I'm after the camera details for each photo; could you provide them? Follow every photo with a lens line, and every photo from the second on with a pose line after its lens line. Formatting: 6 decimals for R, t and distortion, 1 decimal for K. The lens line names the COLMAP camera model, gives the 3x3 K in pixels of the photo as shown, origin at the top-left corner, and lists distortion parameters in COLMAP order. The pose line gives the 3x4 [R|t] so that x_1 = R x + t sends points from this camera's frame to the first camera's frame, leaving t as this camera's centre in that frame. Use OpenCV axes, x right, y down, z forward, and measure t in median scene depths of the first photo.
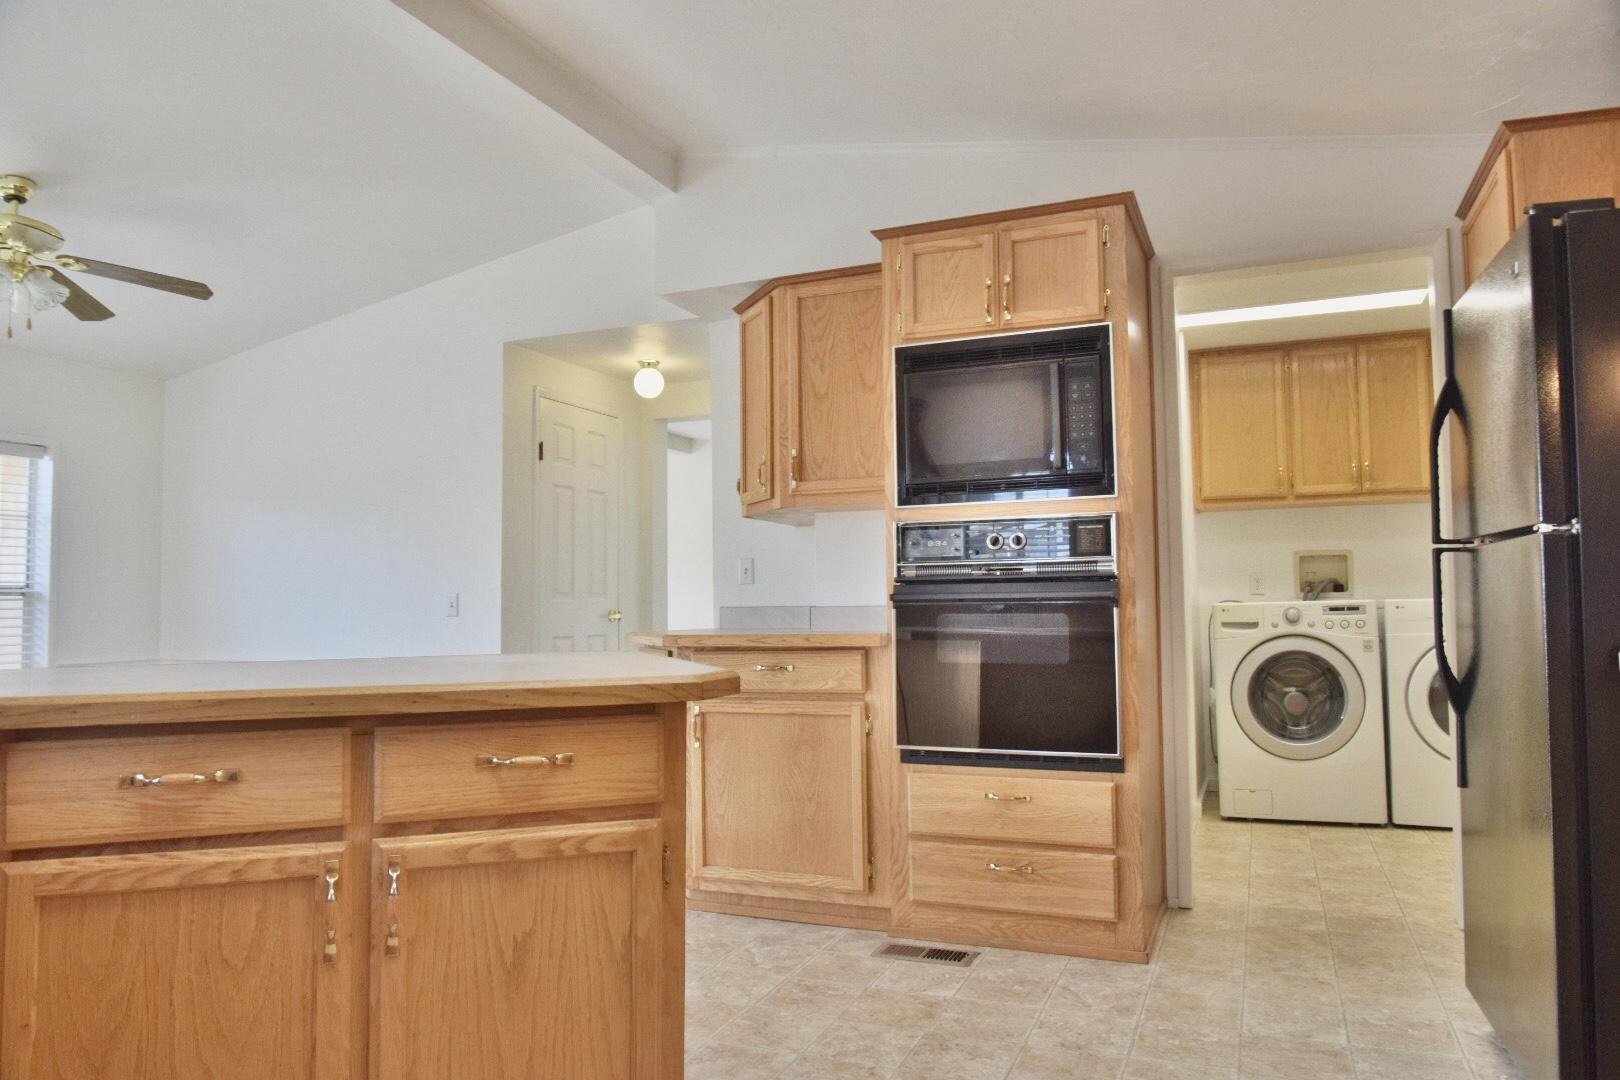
lens RADIAL K [[1089.1, 0, 803.4], [0, 1089.1, 546.4], [0, 0, 1]] dist [-0.041498, 0.012293]
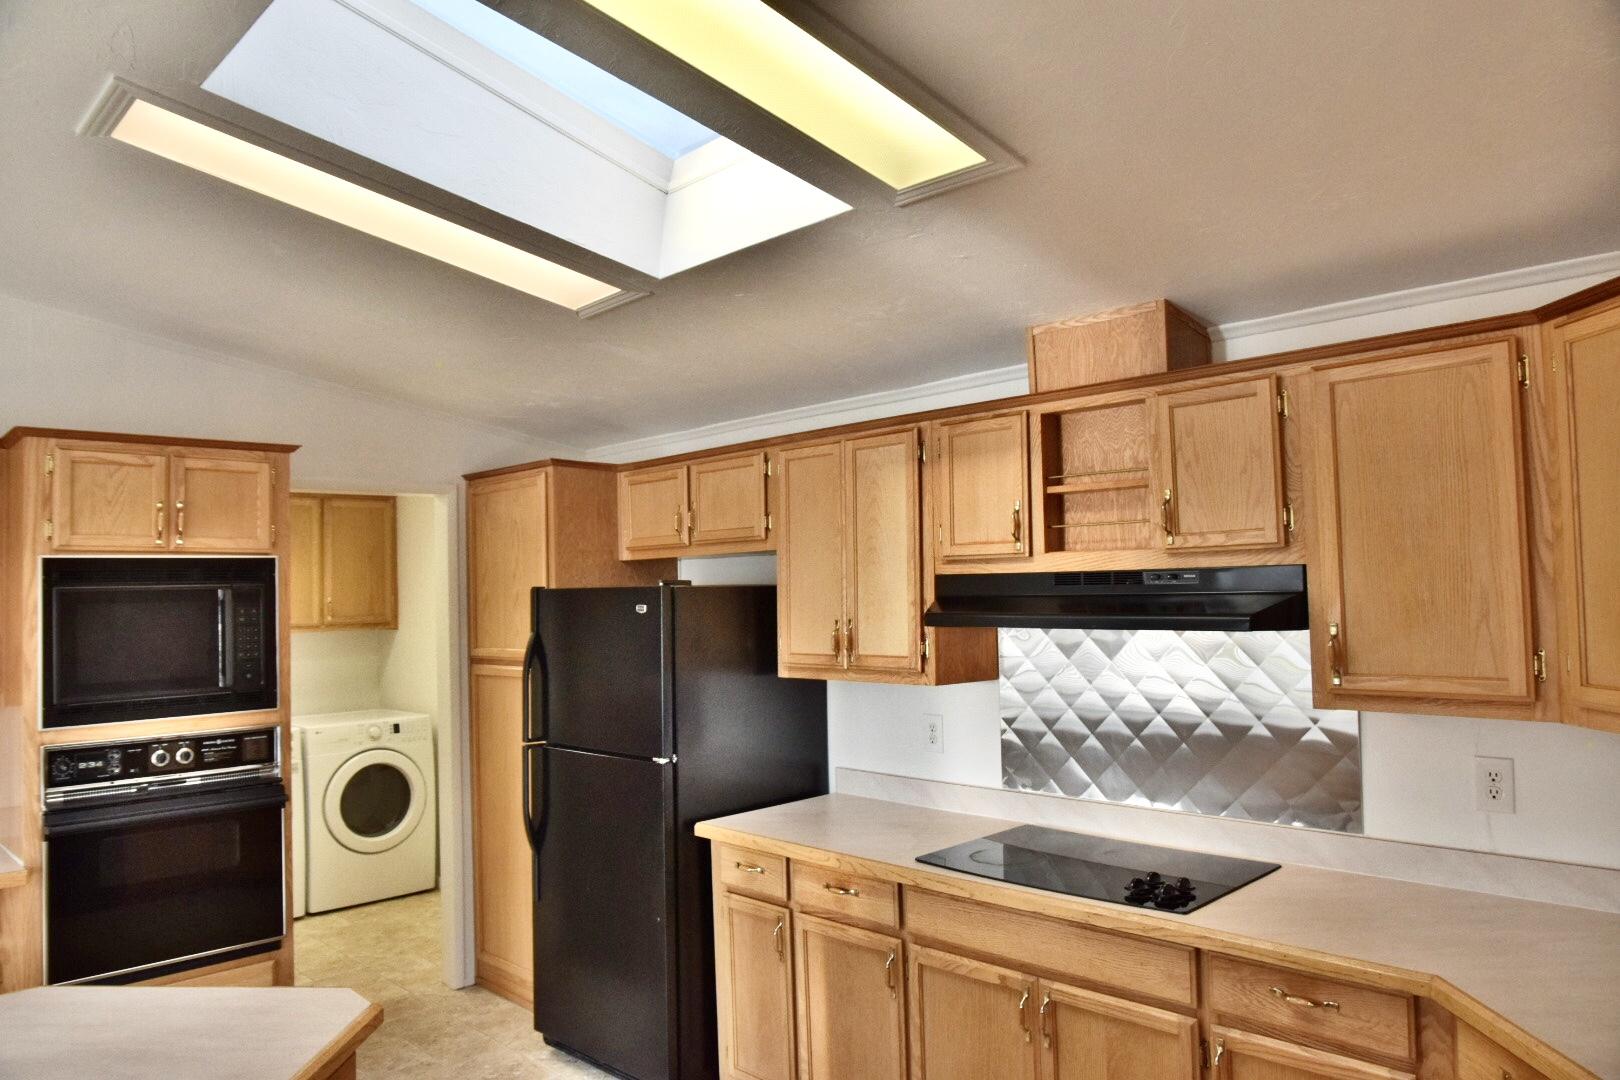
lens RADIAL K [[1089.1, 0, 801.0], [0, 1089.1, 540.0], [0, 0, 1]] dist [-0.041498, 0.012293]
pose [[0.382920, 0.043960, 0.922735, -0.536293], [-0.024987, 0.998995, -0.037224, -0.187313], [-0.923444, -0.008803, 0.383633, 0.047039]]
